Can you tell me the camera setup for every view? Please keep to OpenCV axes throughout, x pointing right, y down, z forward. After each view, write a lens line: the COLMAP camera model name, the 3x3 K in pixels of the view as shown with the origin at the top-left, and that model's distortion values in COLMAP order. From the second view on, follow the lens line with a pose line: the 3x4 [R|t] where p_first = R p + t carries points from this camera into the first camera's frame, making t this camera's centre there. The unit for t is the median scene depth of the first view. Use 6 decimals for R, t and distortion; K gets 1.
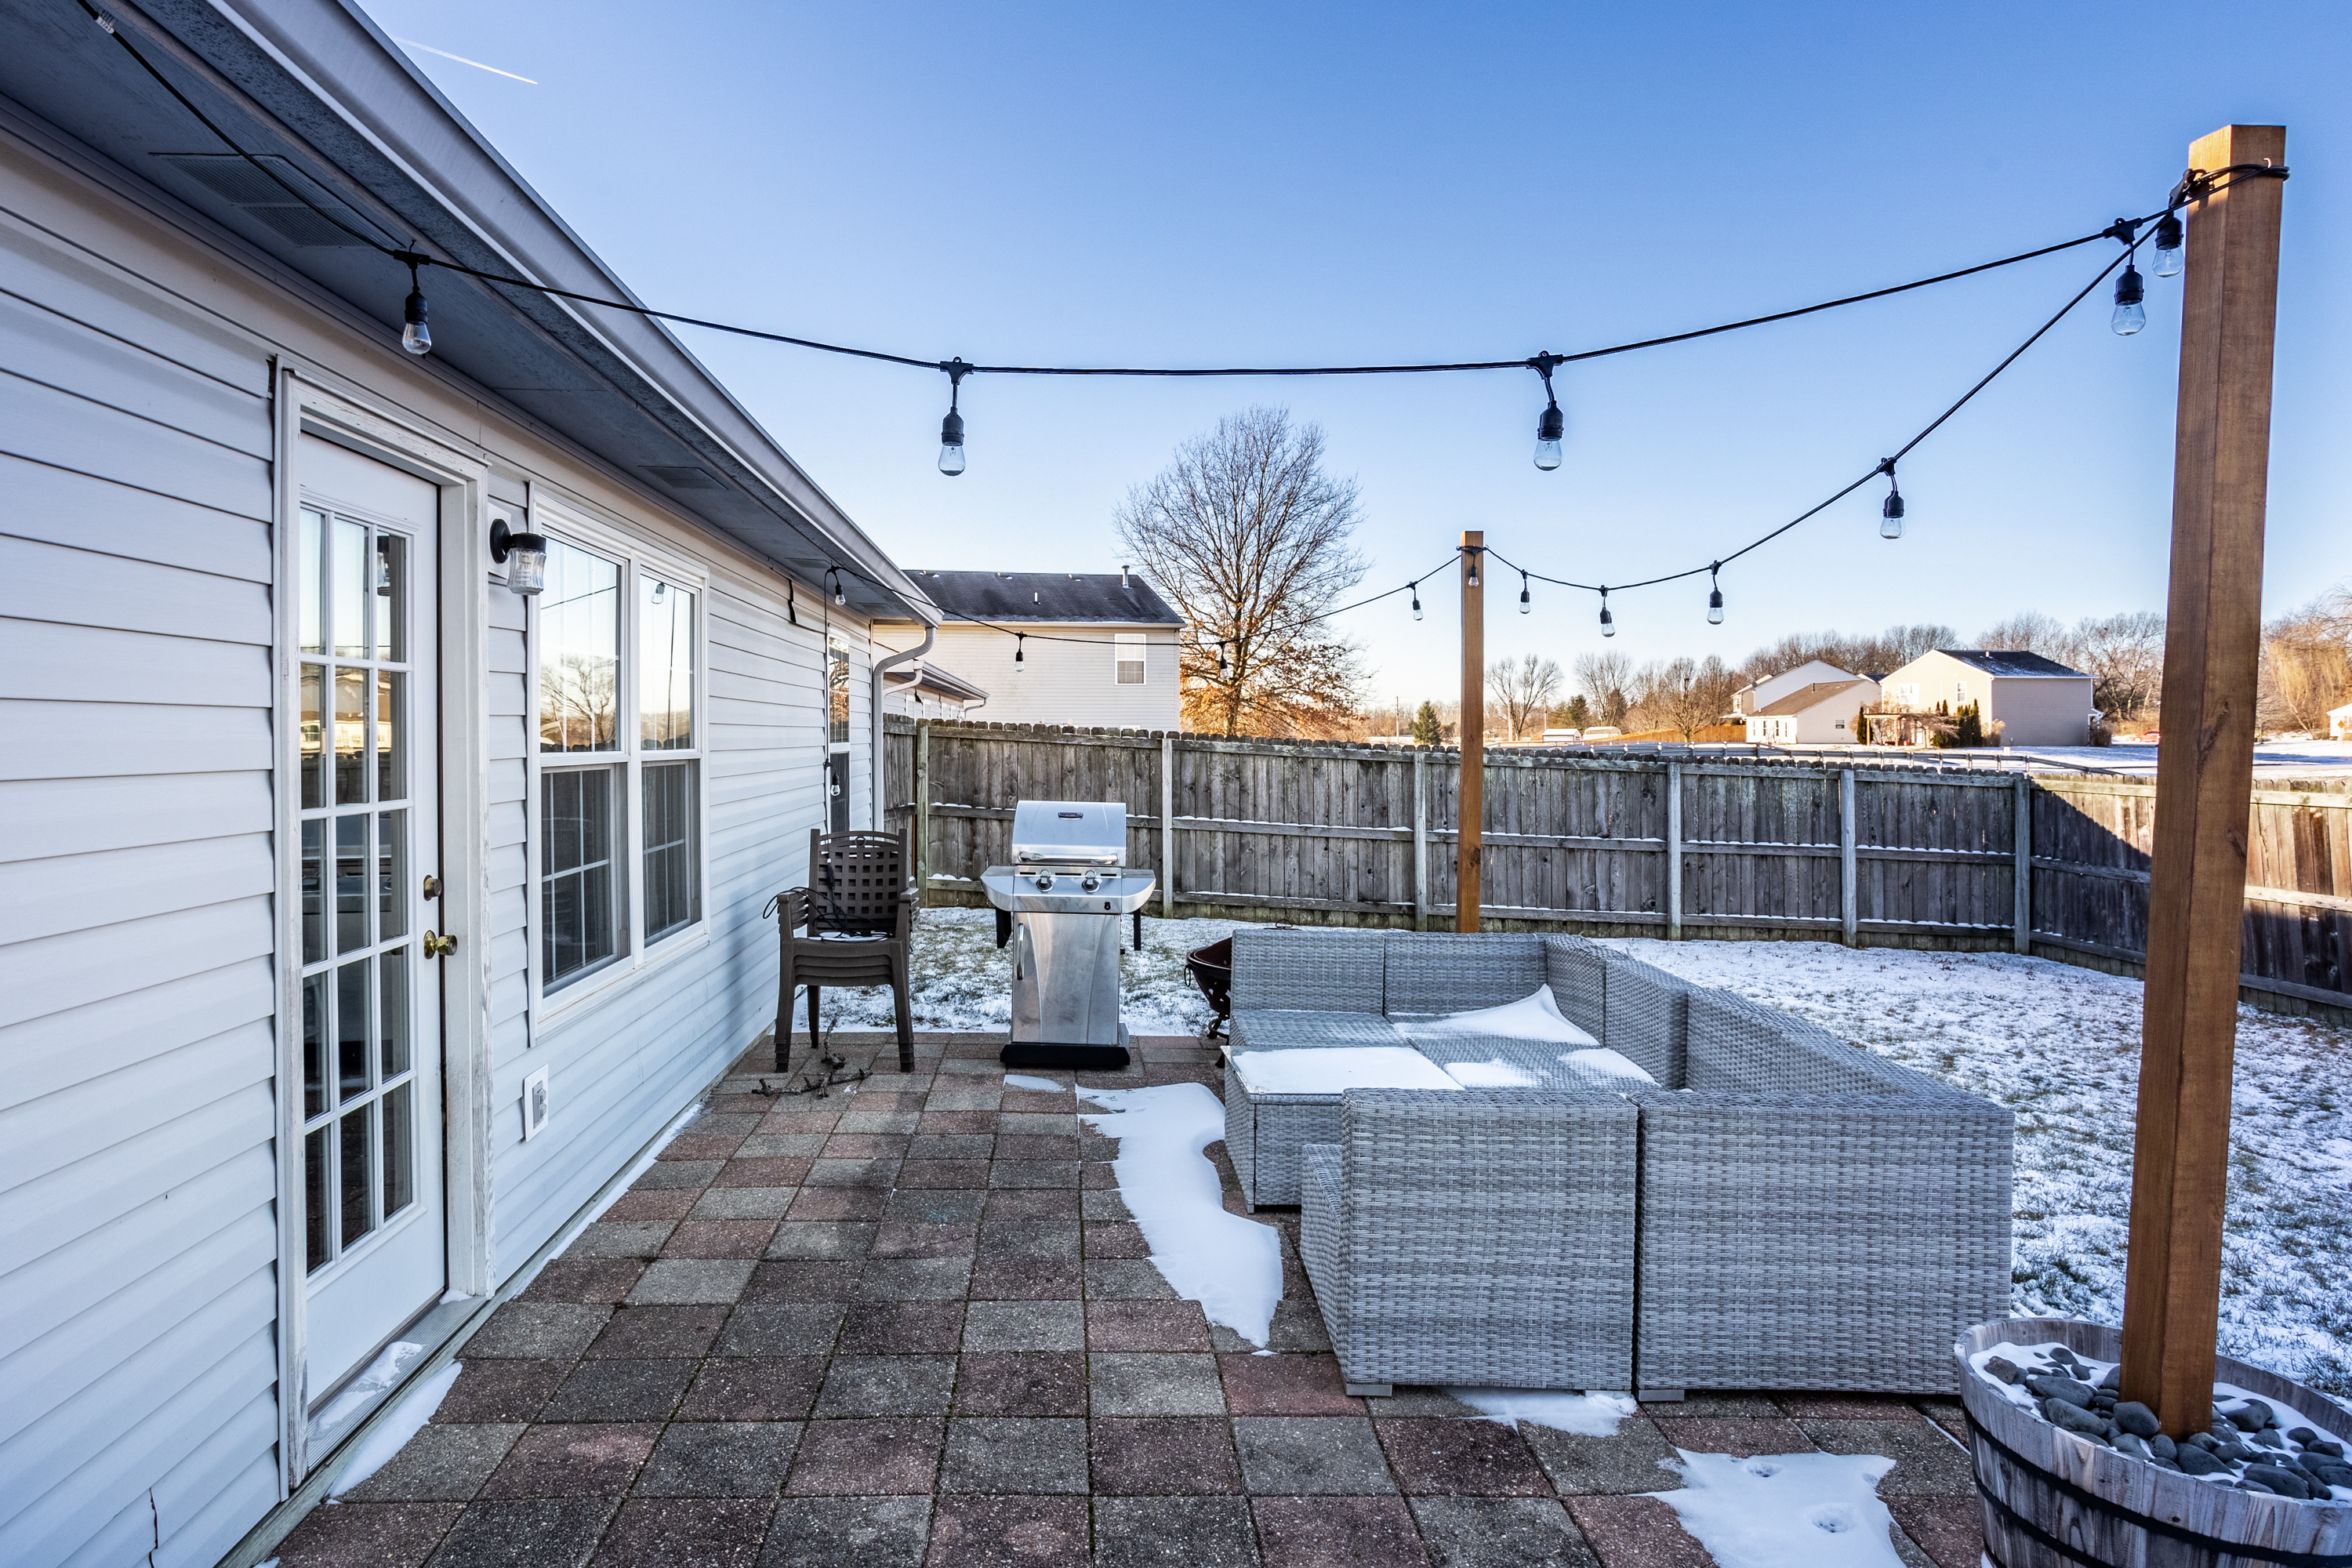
lens RADIAL K [[1496.5, 0, 1167.6], [0, 1496.5, 778.9], [0, 0, 1]] dist [-0.024374, 0.004438]
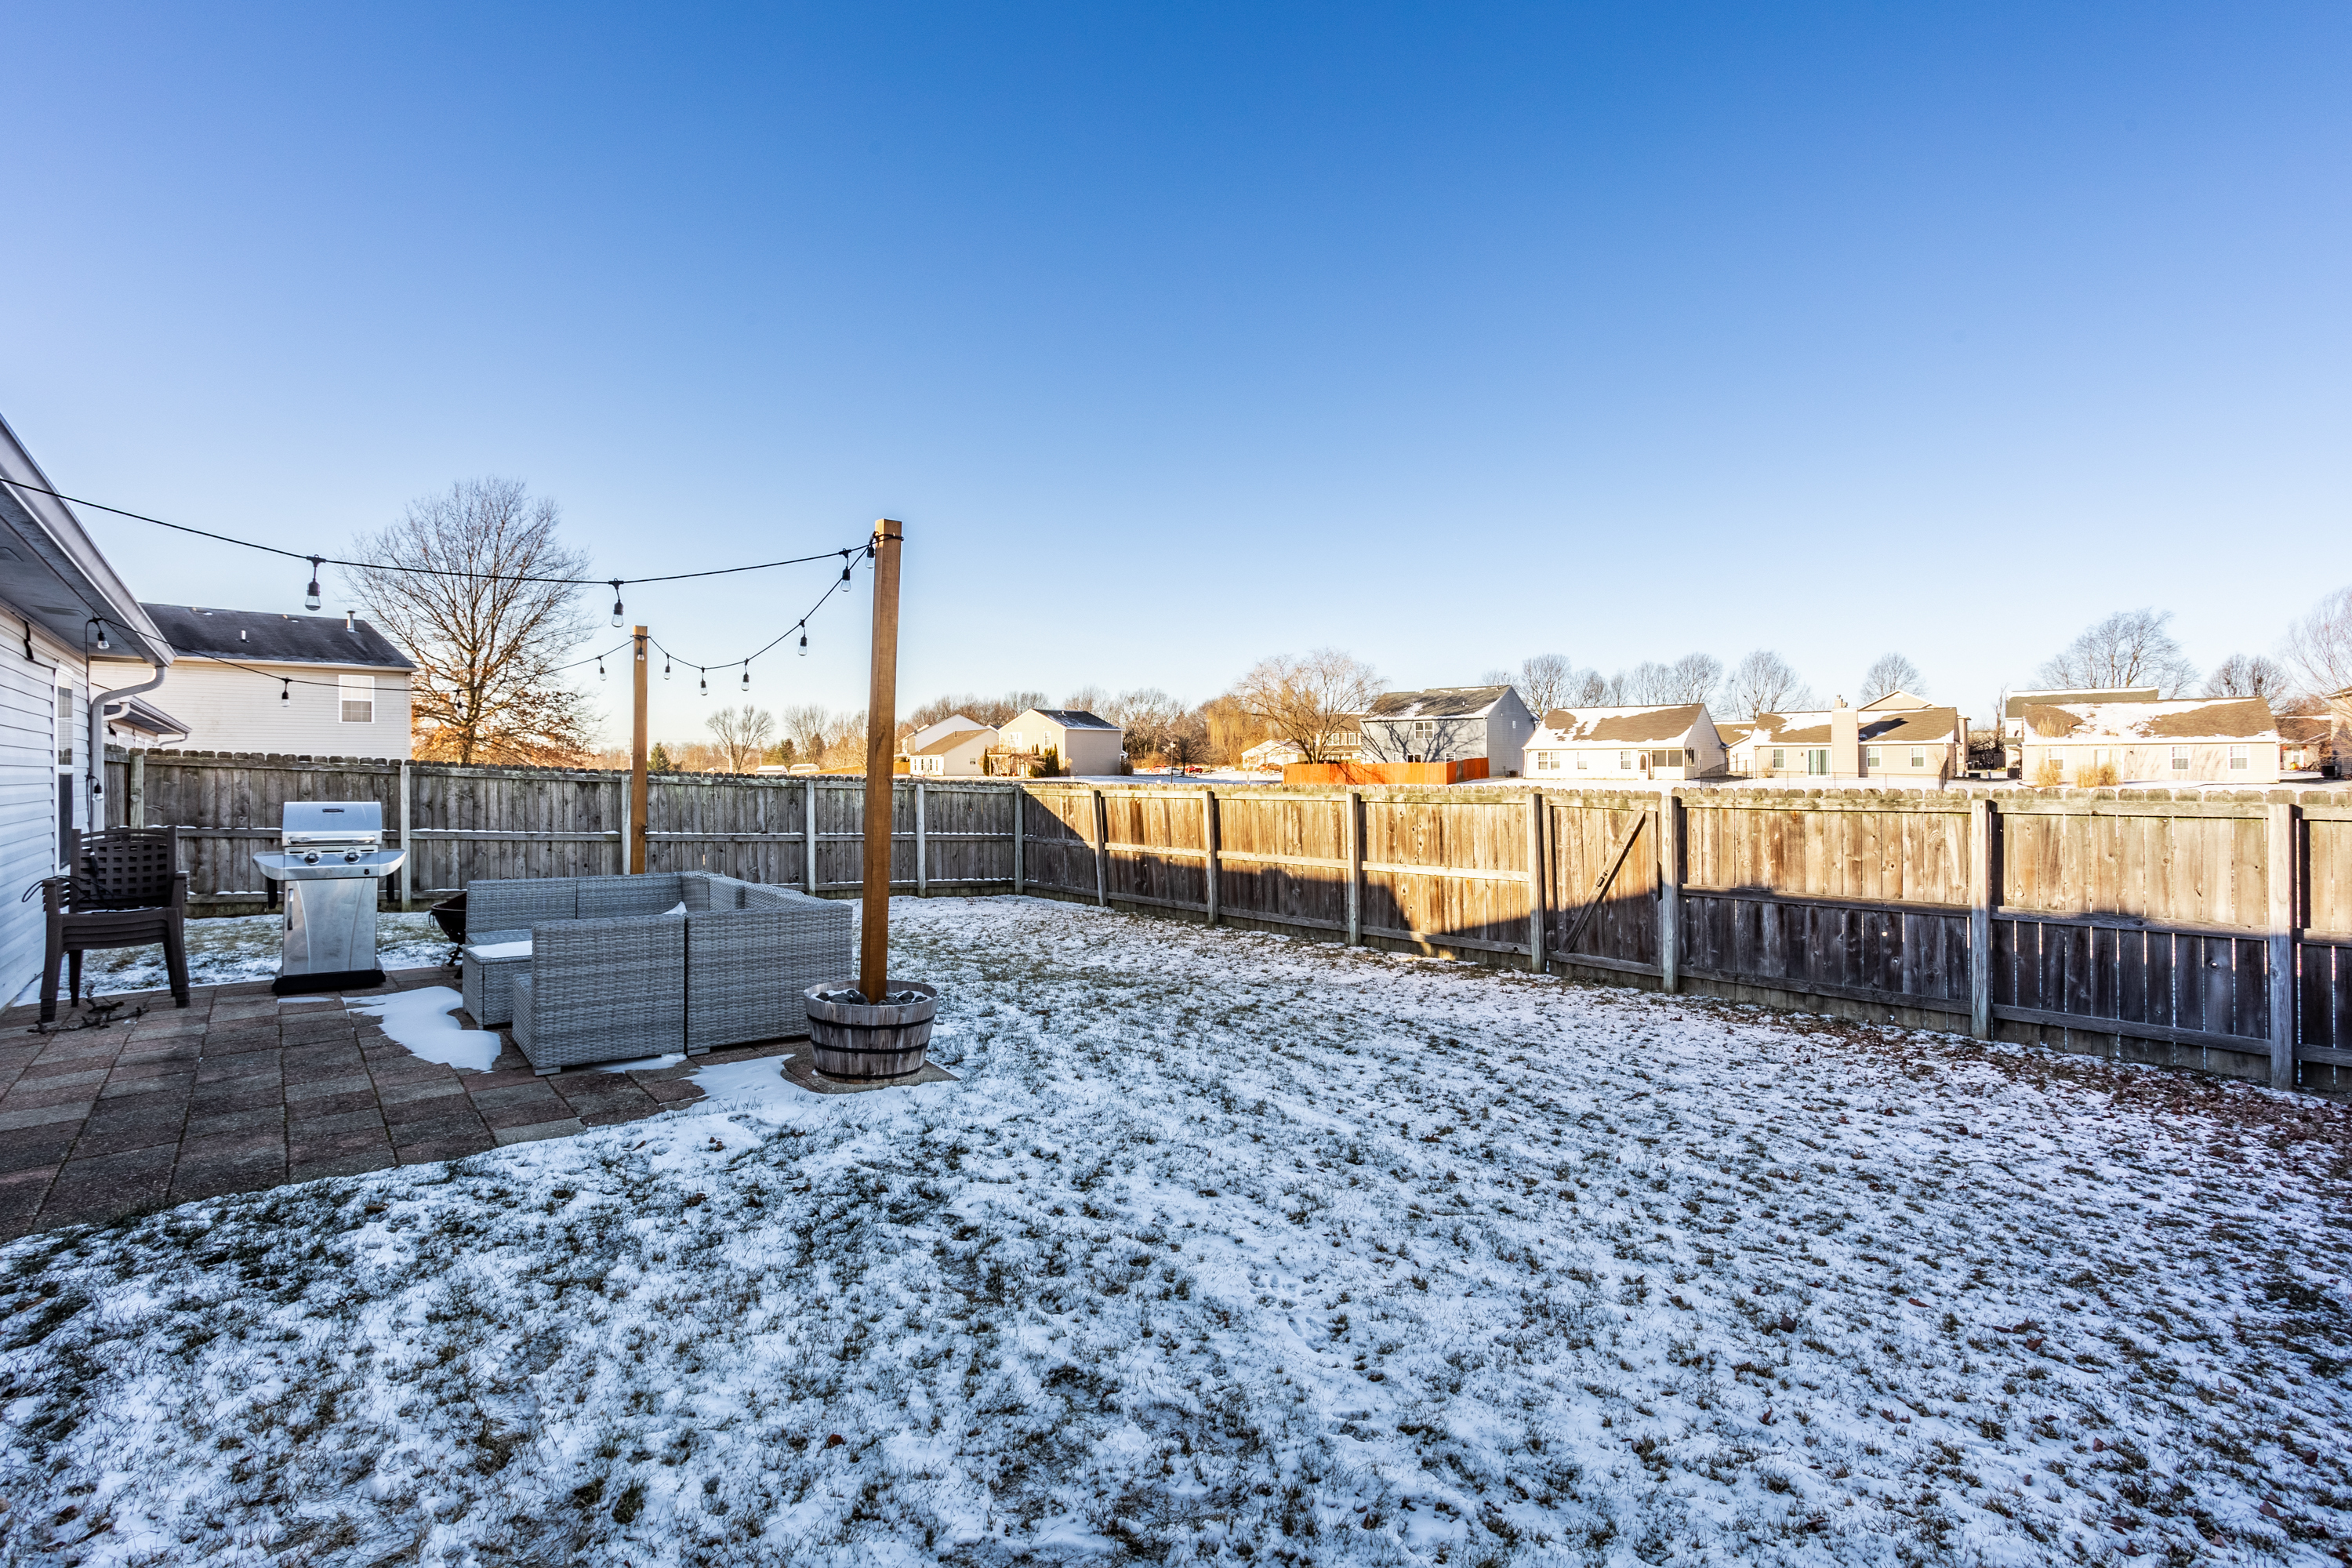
lens RADIAL K [[1251.3, 0, 1177.1], [0, 1251.3, 762.5], [0, 0, 1]] dist [-0.016544, 0.014482]
pose [[0.846417, 0.003567, 0.532509, -0.008875], [0.016857, 0.999297, -0.033488, 0.015524], [-0.532254, 0.037321, 0.845761, -0.194228]]
